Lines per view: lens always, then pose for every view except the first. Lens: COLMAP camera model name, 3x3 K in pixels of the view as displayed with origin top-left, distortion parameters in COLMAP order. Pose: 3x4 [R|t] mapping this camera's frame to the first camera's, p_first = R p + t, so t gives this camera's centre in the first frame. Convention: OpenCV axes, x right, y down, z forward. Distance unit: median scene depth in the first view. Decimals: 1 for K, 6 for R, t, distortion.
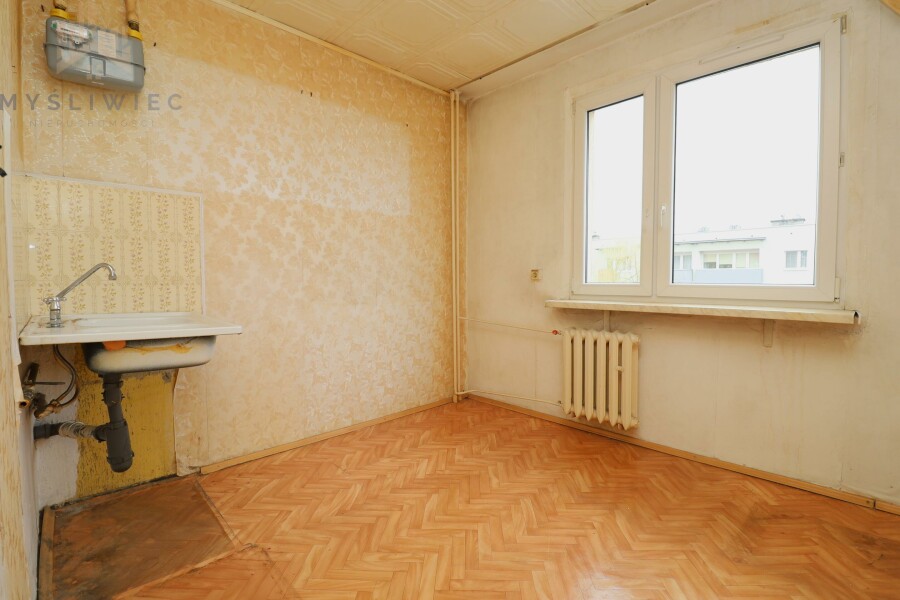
lens RADIAL K [[416.7, 0, 454.8], [0, 416.7, 288.6], [0, 0, 1]] dist [0.003108, -0.013191]
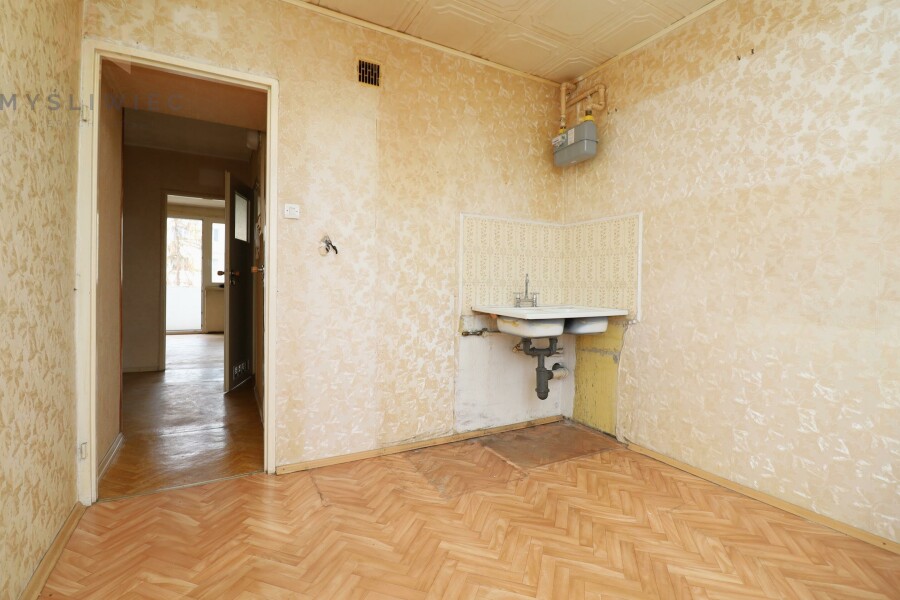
lens RADIAL K [[416.7, 0, 454.8], [0, 416.7, 288.6], [0, 0, 1]] dist [0.003108, -0.013191]
pose [[-0.266161, -0.001098, -0.963928, 0.731874], [-0.032366, 0.999446, 0.007798, -0.001775], [0.963385, 0.033274, -0.266049, 0.898952]]
